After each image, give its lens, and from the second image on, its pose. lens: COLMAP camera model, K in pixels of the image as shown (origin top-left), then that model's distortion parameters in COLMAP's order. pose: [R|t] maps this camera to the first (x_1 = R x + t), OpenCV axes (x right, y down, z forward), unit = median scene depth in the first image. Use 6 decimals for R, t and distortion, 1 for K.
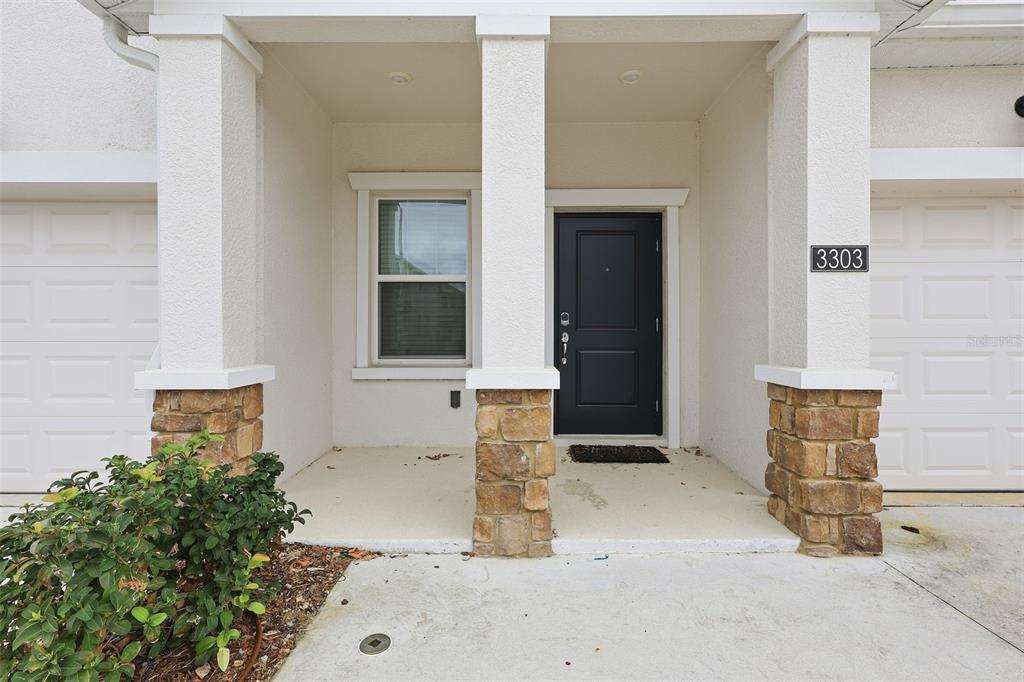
lens RADIAL K [[474.1, 0, 514.2], [0, 474.1, 337.2], [0, 0, 1]] dist [0.000517, 0.000473]
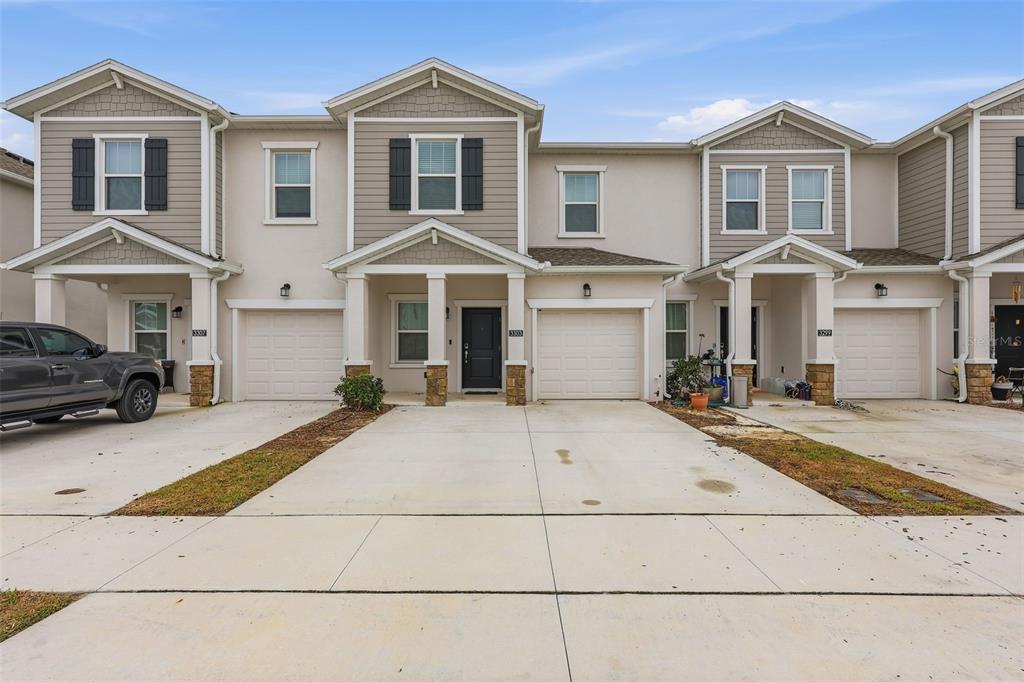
lens RADIAL K [[473.4, 0, 512.0], [0, 473.4, 341.0], [0, 0, 1]] dist [0.000464, -0.000254]
pose [[0.999991, -0.003030, 0.002891, 0.627116], [0.003099, 0.999704, -0.024111, 0.000711], [-0.002817, 0.024120, 0.999705, -2.998690]]
